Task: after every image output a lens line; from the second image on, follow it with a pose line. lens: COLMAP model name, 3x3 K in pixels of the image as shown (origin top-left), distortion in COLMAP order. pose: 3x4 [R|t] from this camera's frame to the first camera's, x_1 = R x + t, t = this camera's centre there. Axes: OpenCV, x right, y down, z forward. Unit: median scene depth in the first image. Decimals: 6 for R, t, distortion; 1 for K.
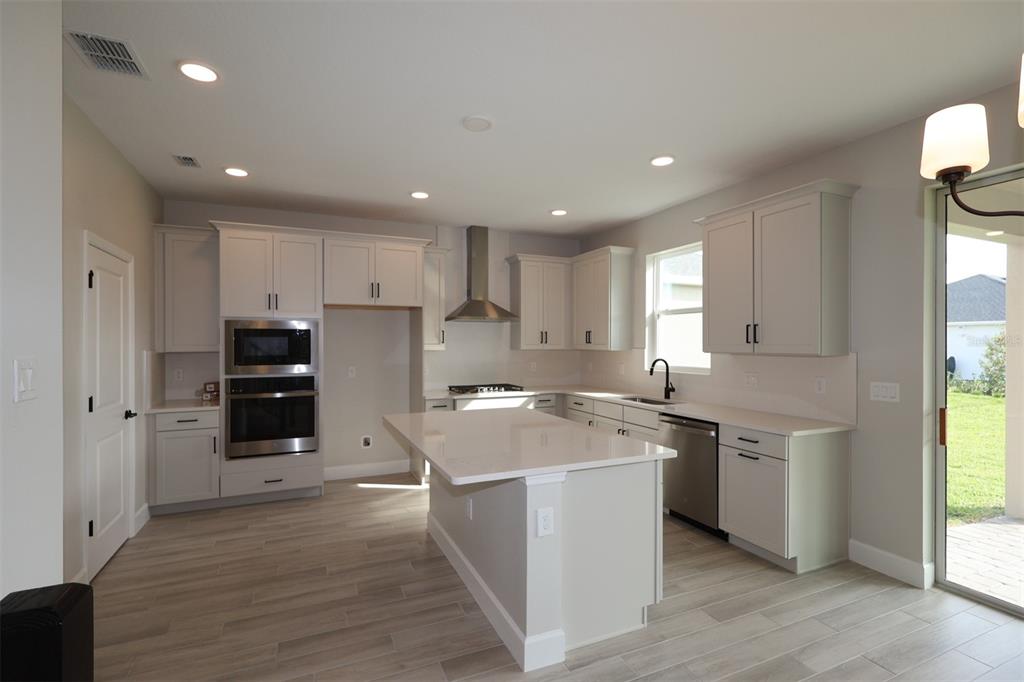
lens RADIAL K [[476.6, 0, 512.1], [0, 476.6, 345.6], [0, 0, 1]] dist [0.004122, -0.000423]
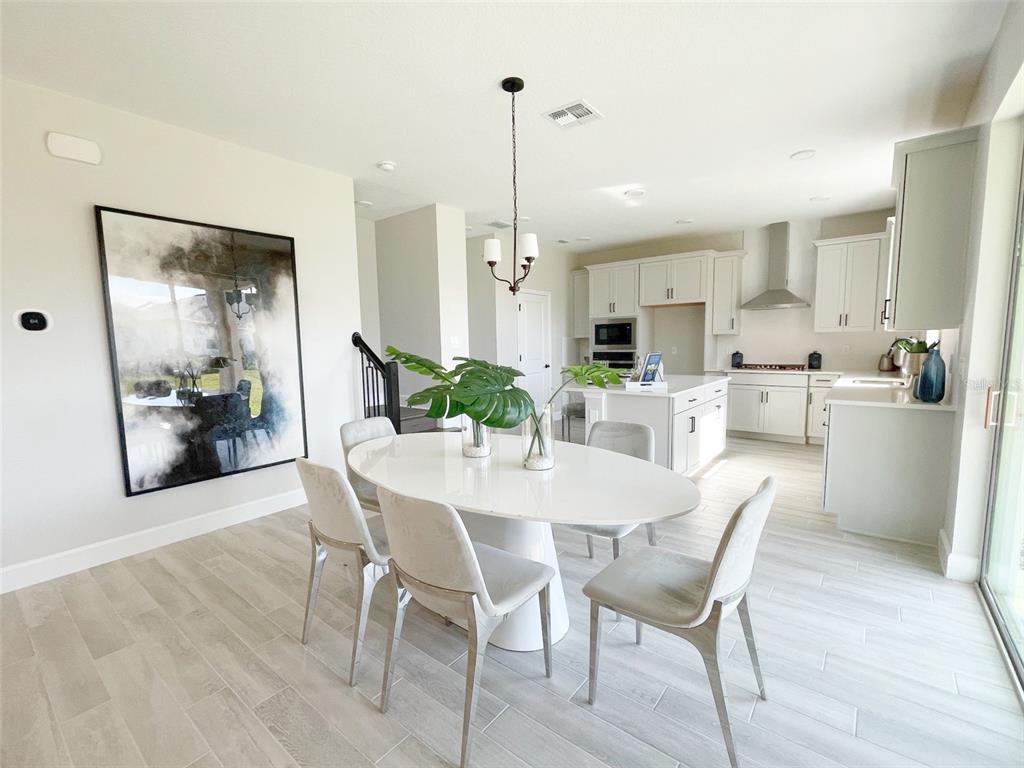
lens RADIAL K [[457.1, 0, 512.7], [0, 457.1, 394.0], [0, 0, 1]] dist [-0.001345, -0.000103]
pose [[0.465610, 0.094428, -0.879938, 0.819518], [0.013835, 0.993393, 0.113923, 0.025001], [0.884882, -0.065218, 0.461227, -0.098456]]
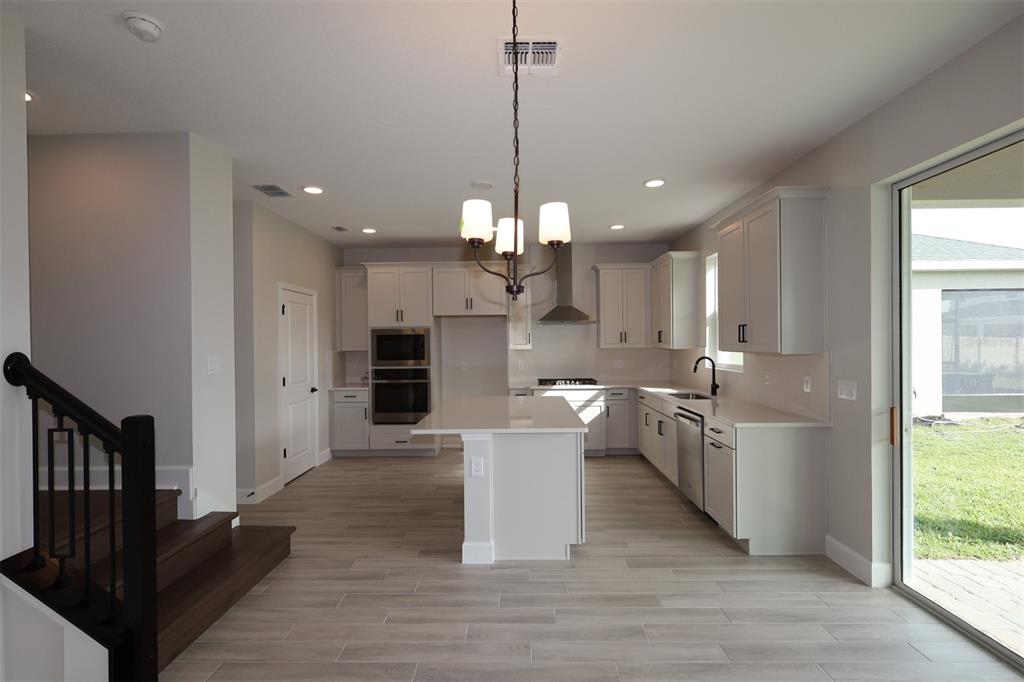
lens RADIAL K [[476.6, 0, 512.1], [0, 476.6, 345.6], [0, 0, 1]] dist [0.004122, -0.000423]
pose [[0.907181, -0.006043, -0.420698, 0.403891], [0.007971, 0.999964, 0.002824, -0.004013], [0.420666, -0.005915, 0.907196, -0.149608]]
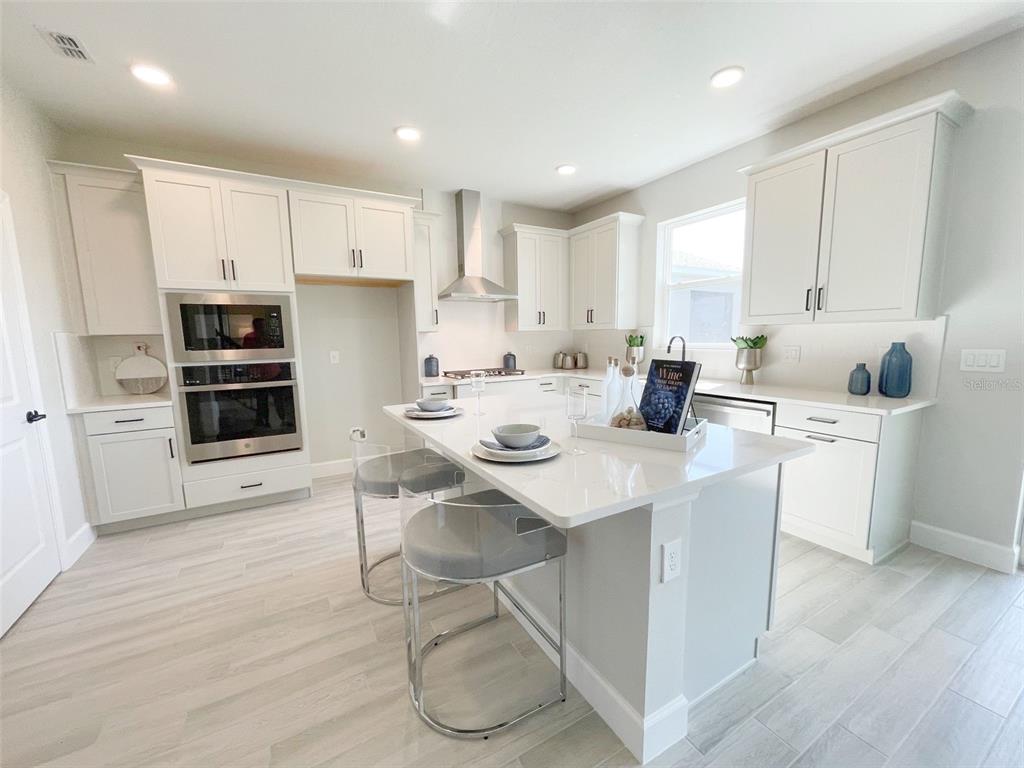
lens RADIAL K [[412.5, 0, 512.7], [0, 412.5, 392.0], [0, 0, 1]] dist [-0.001495, -0.000008]
pose [[0.994355, -0.030471, 0.101636, -0.105342], [0.017225, 0.991528, 0.128744, 0.030233], [-0.104698, -0.126267, 0.986456, 0.246221]]
